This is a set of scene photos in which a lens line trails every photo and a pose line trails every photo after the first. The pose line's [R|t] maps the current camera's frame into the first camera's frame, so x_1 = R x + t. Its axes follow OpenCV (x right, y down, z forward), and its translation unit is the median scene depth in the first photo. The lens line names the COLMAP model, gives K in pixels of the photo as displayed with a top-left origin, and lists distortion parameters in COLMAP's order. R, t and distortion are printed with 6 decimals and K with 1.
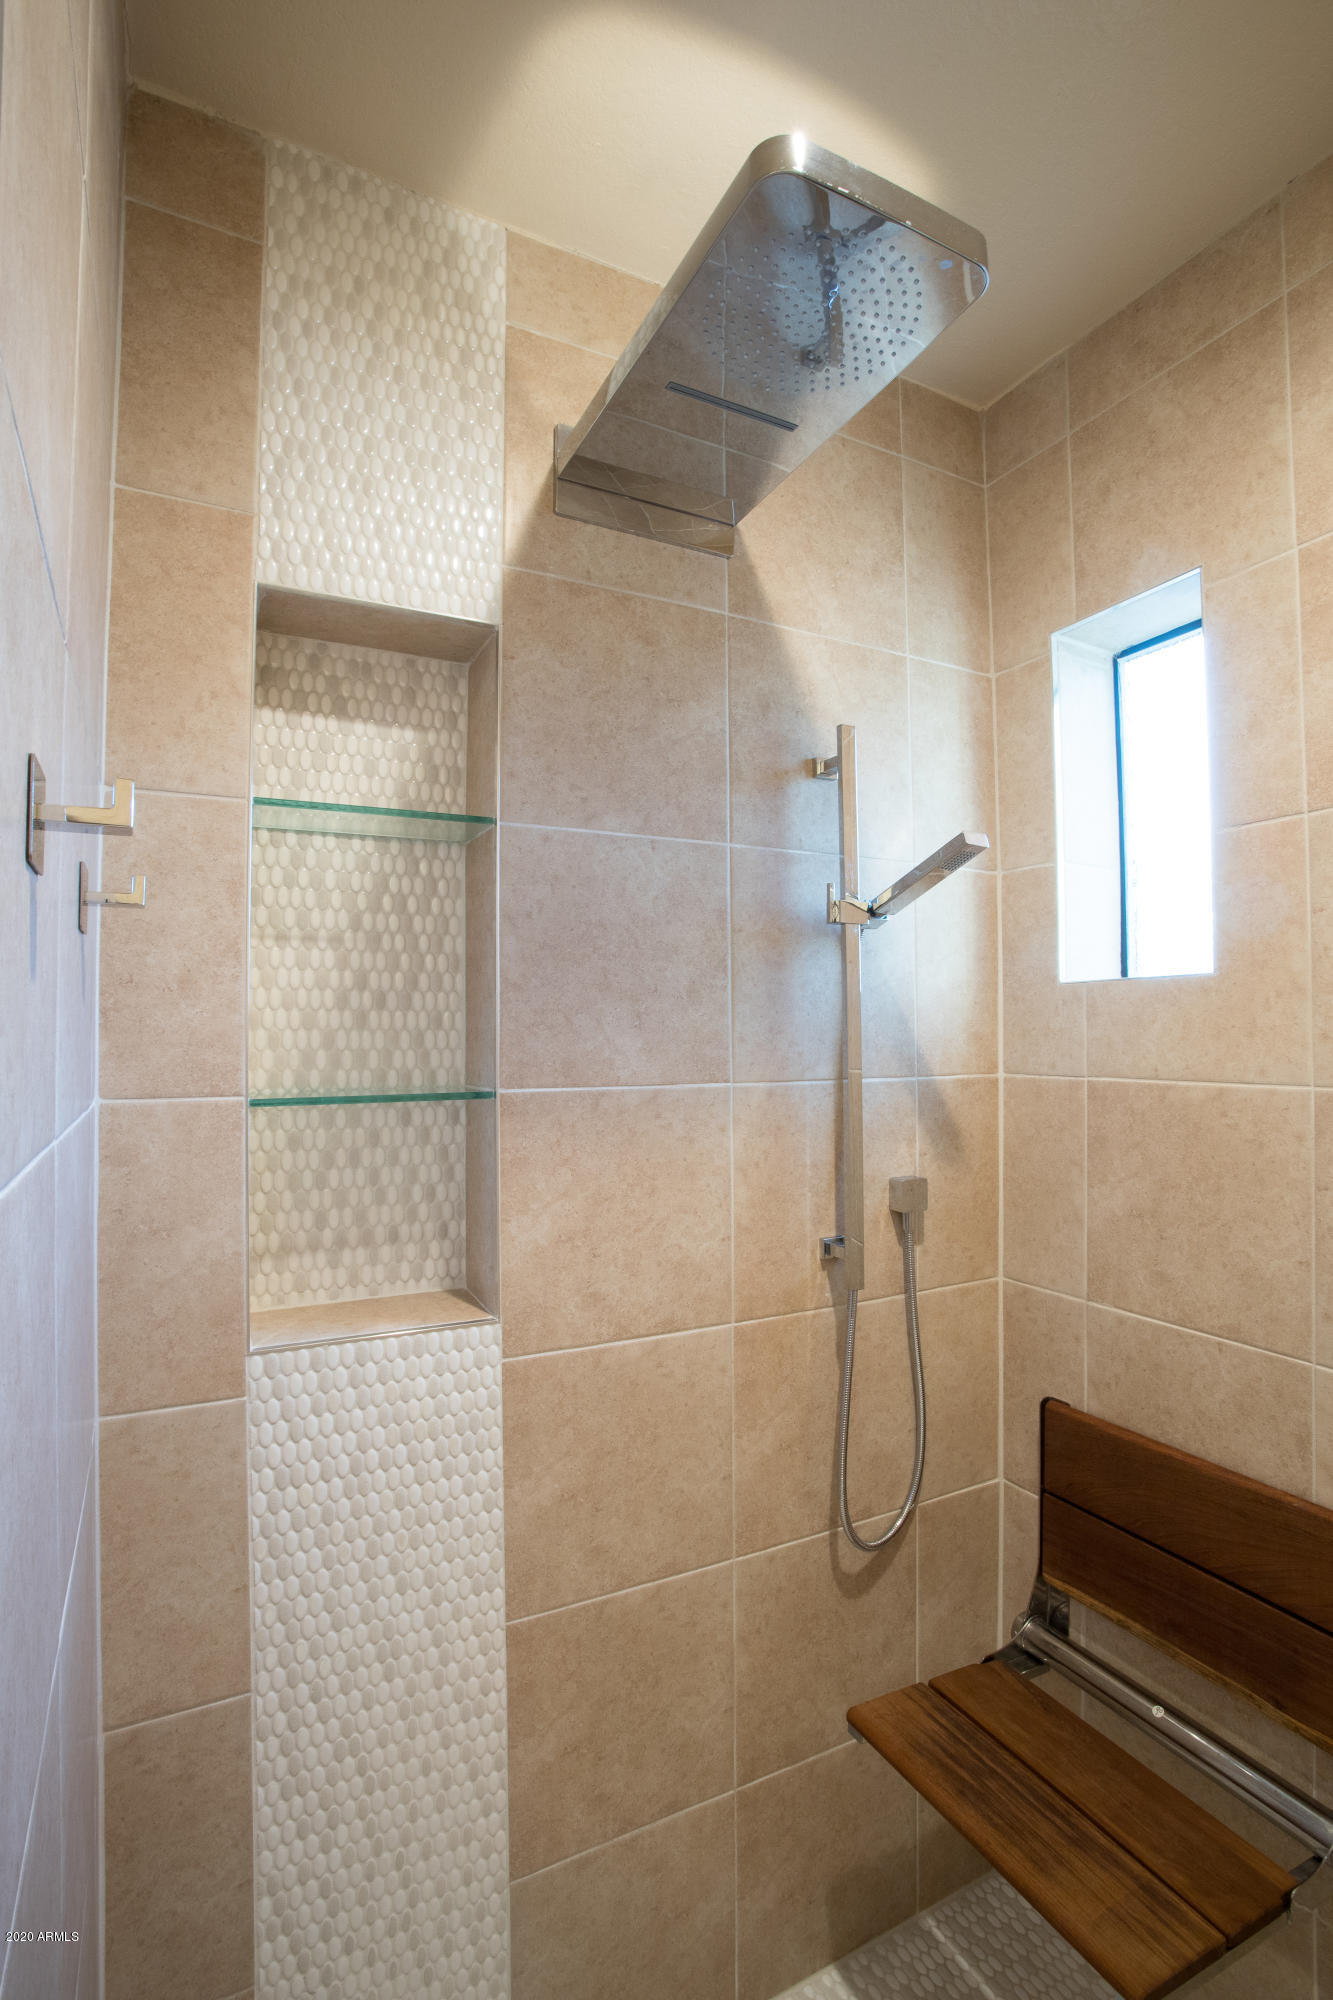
lens RADIAL K [[986.4, 0, 653.4], [0, 986.4, 999.5], [0, 0, 1]] dist [-0.090985, 0.042581]
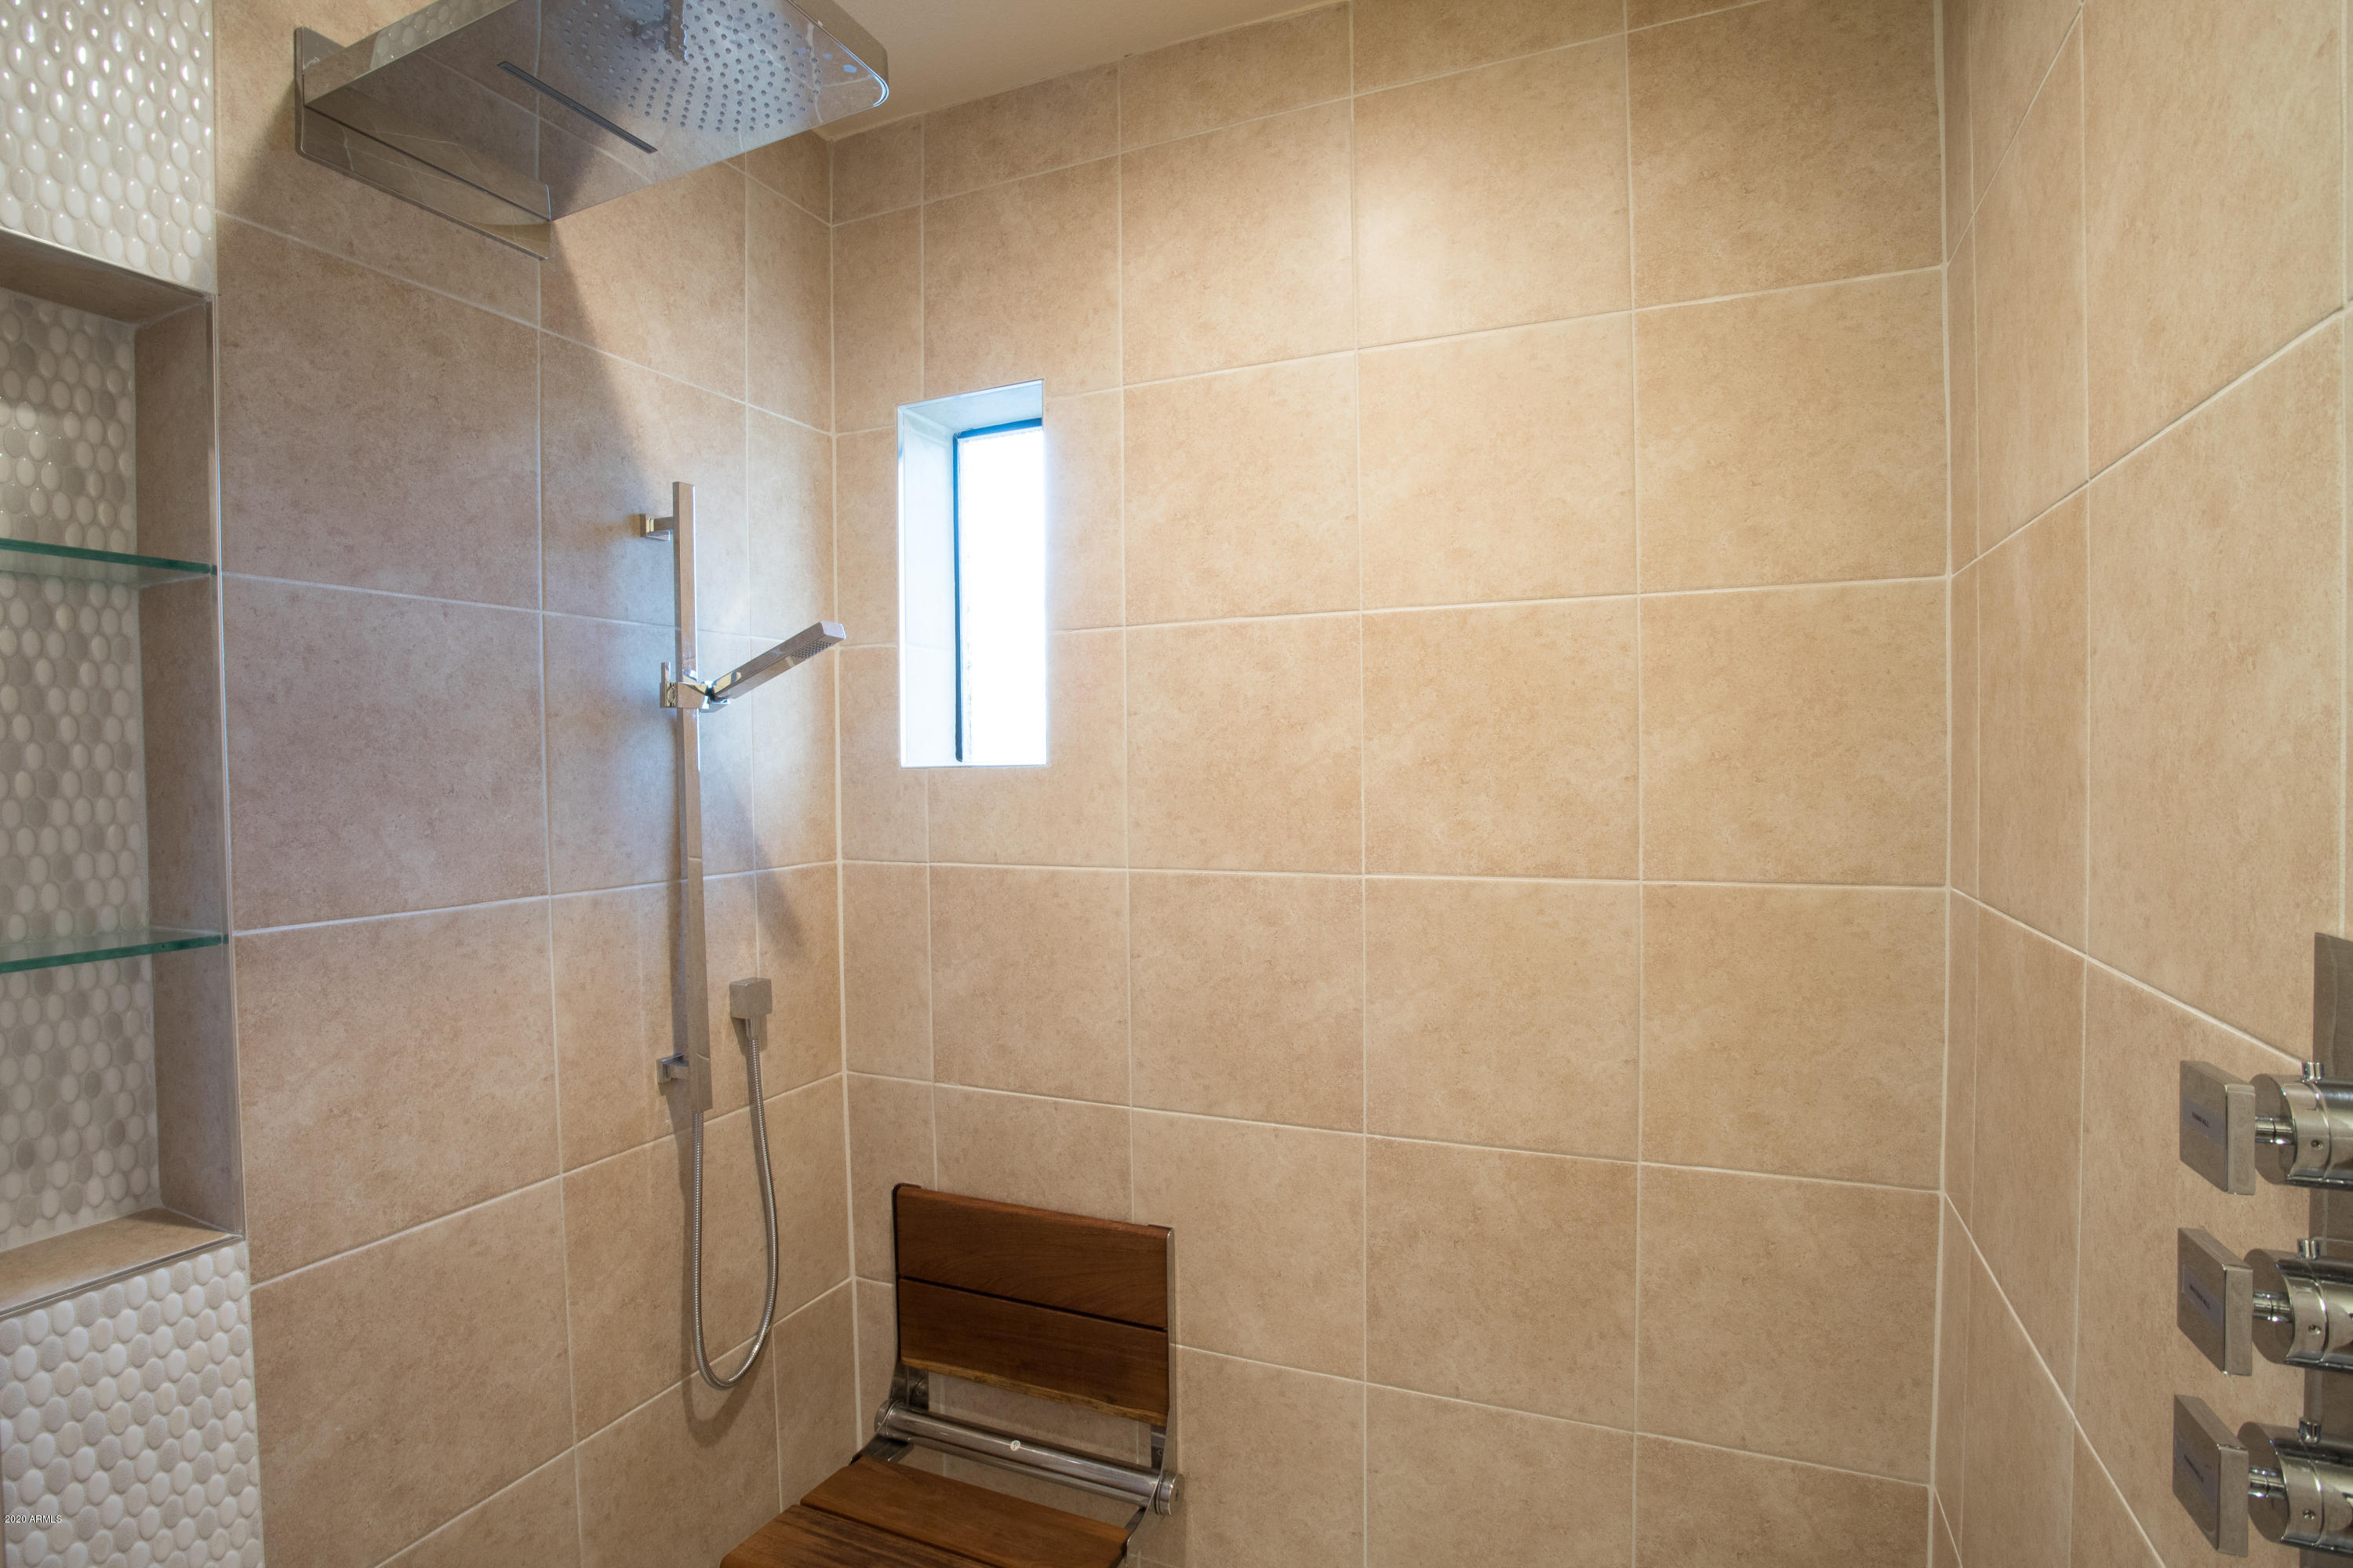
lens RADIAL K [[1165.4, 0, 1169.9], [0, 1165.4, 785.6], [0, 0, 1]] dist [-0.073402, 0.030480]
pose [[0.779578, -0.019616, 0.625998, -0.118721], [-0.008195, 0.999104, 0.041513, -0.055047], [-0.626251, -0.037493, 0.778719, -0.098794]]
